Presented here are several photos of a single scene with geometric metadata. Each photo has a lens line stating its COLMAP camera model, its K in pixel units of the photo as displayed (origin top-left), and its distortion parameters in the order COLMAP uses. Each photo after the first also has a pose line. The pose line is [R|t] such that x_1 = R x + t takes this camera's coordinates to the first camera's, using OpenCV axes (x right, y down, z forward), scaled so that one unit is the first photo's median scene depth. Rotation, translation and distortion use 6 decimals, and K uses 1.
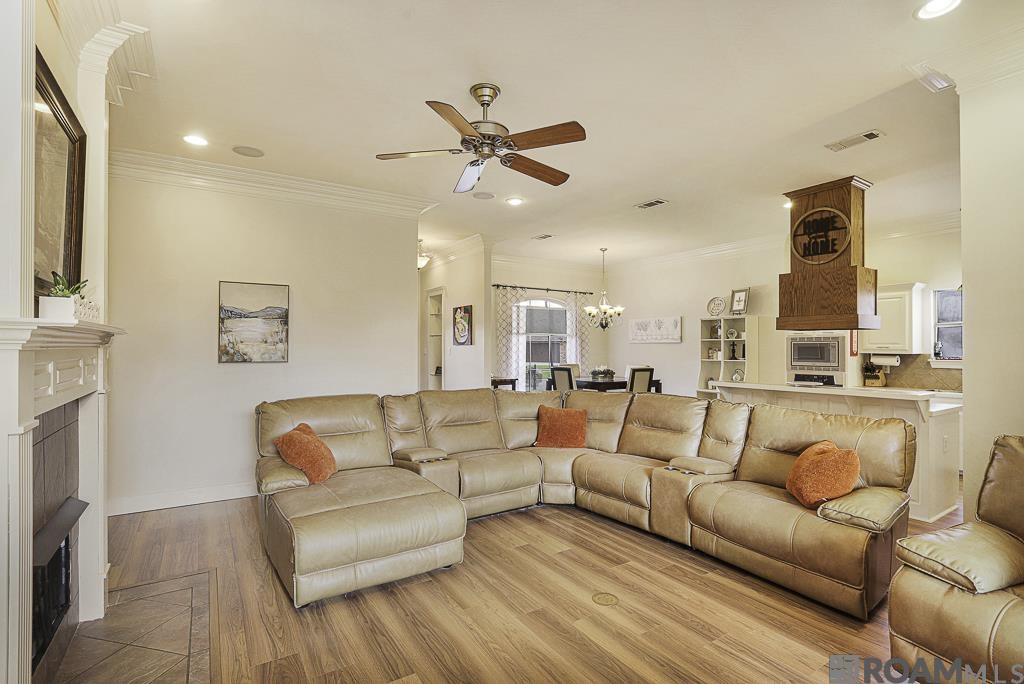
lens RADIAL K [[484.9, 0, 498.2], [0, 484.9, 349.9], [0, 0, 1]] dist [-0.037558, 0.011510]
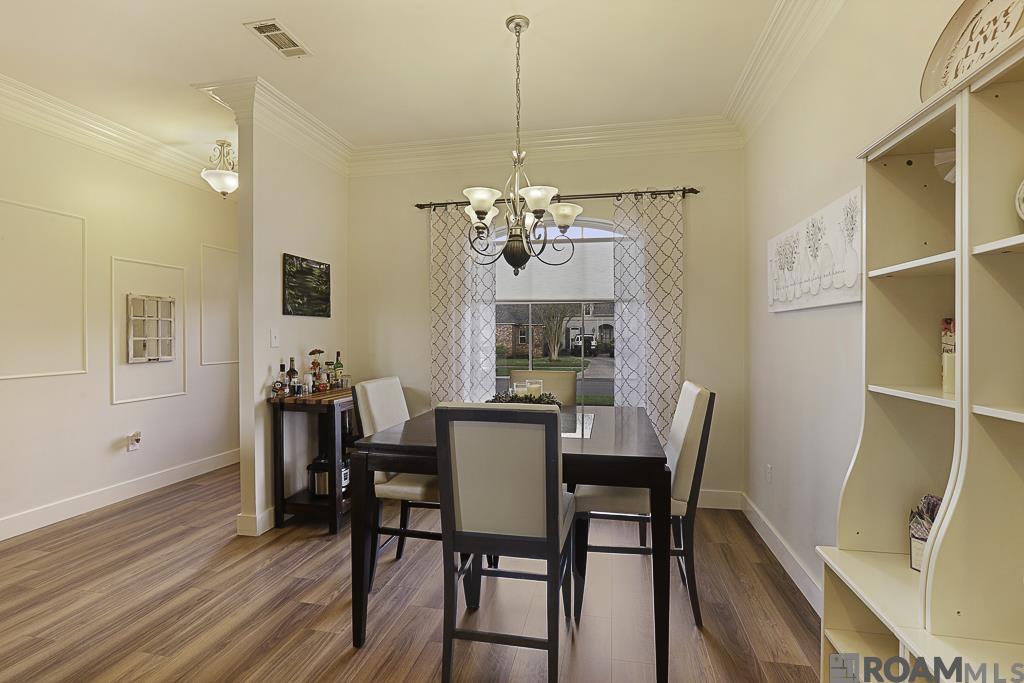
lens RADIAL K [[484.9, 0, 517.2], [0, 484.9, 341.0], [0, 0, 1]] dist [-0.037558, 0.011510]
pose [[0.733847, 0.004689, -0.679298, 0.546940], [-0.001572, 0.999985, 0.005204, 0.003372], [0.679313, -0.002752, 0.733844, 0.959245]]
